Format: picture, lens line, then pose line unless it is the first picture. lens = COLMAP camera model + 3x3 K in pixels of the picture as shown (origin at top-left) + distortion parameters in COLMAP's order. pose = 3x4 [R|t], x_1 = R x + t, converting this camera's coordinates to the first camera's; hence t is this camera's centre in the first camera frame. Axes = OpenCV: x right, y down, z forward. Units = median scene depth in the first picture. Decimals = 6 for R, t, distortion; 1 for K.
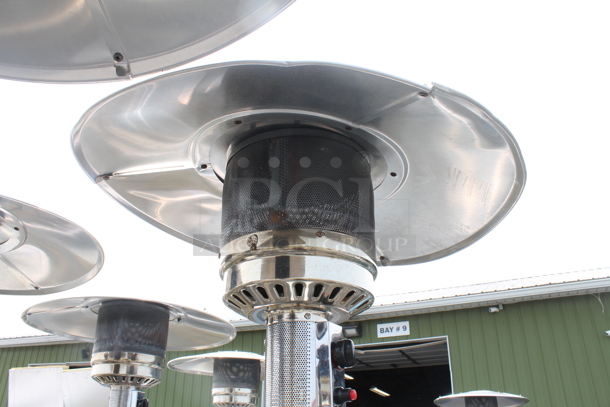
lens RADIAL K [[524.6, 0, 305.0], [0, 524.6, 203.5], [0, 0, 1]] dist [-0.164878, 0.142773]
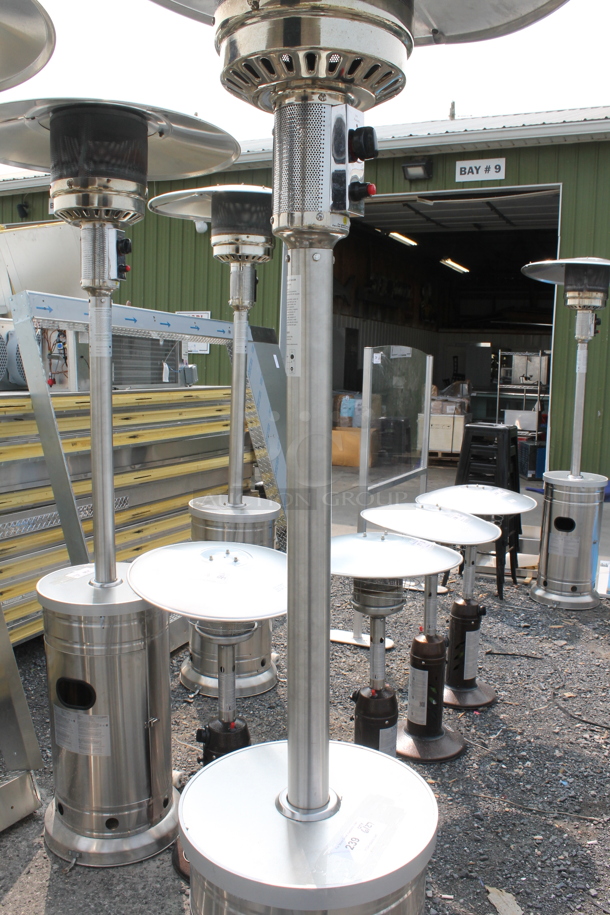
lens RADIAL K [[786.9, 0, 305.0], [0, 786.9, 457.5], [0, 0, 1]] dist [-0.164878, 0.142773]
pose [[0.998582, 0.024697, -0.047160, 0.021015], [0.005905, 0.829020, 0.559187, 0.004416], [0.052907, -0.558673, 0.827699, -0.145765]]
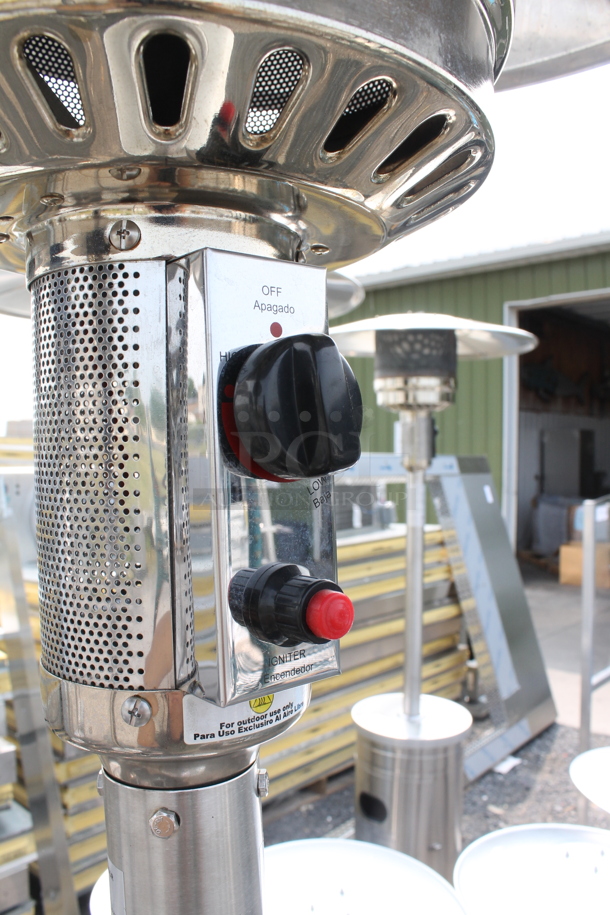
lens RADIAL K [[786.9, 0, 305.0], [0, 786.9, 457.5], [0, 0, 1]] dist [-0.164878, 0.142773]
pose [[0.941530, -0.009215, -0.336803, 0.072922], [0.160342, 0.891428, 0.423846, 0.073607], [0.296330, -0.453068, 0.840784, 0.291170]]
